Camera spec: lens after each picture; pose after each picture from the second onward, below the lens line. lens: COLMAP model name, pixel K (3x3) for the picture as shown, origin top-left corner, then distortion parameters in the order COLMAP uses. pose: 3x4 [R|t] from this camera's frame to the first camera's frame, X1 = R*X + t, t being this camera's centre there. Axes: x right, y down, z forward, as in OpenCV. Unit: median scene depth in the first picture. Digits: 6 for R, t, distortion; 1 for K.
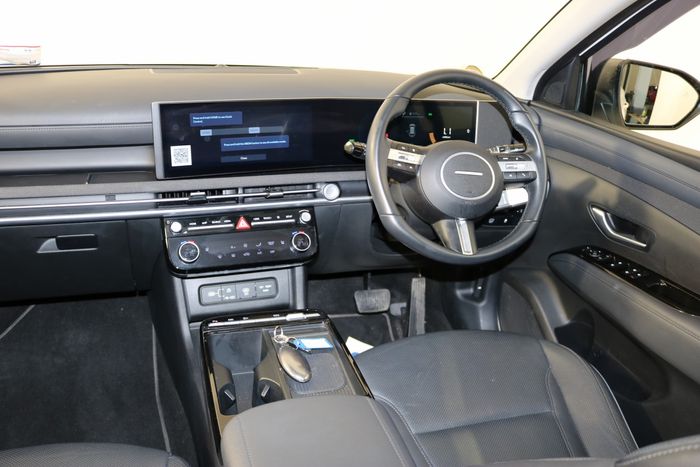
lens RADIAL K [[584.6, 0, 335.7], [0, 584.6, 234.6], [0, 0, 1]] dist [-0.149440, 0.136132]
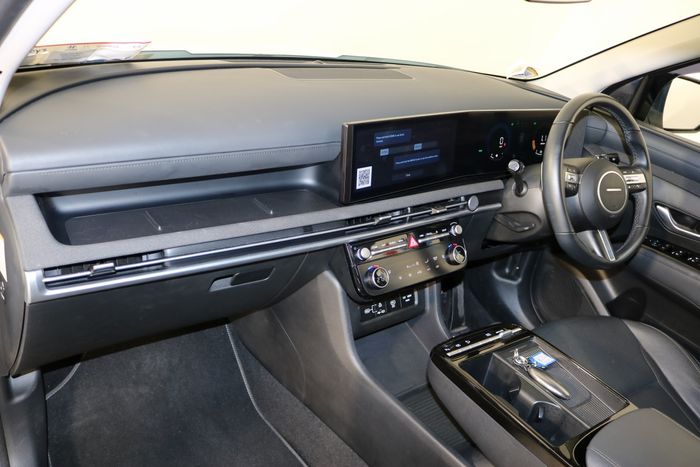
lens RADIAL K [[584.6, 0, 335.7], [0, 584.6, 234.6], [0, 0, 1]] dist [-0.149440, 0.136132]
pose [[0.953094, -0.060139, 0.296641, -0.577048], [0.029675, 0.993907, 0.106152, -0.140332], [-0.301218, -0.092370, 0.949071, 0.089041]]
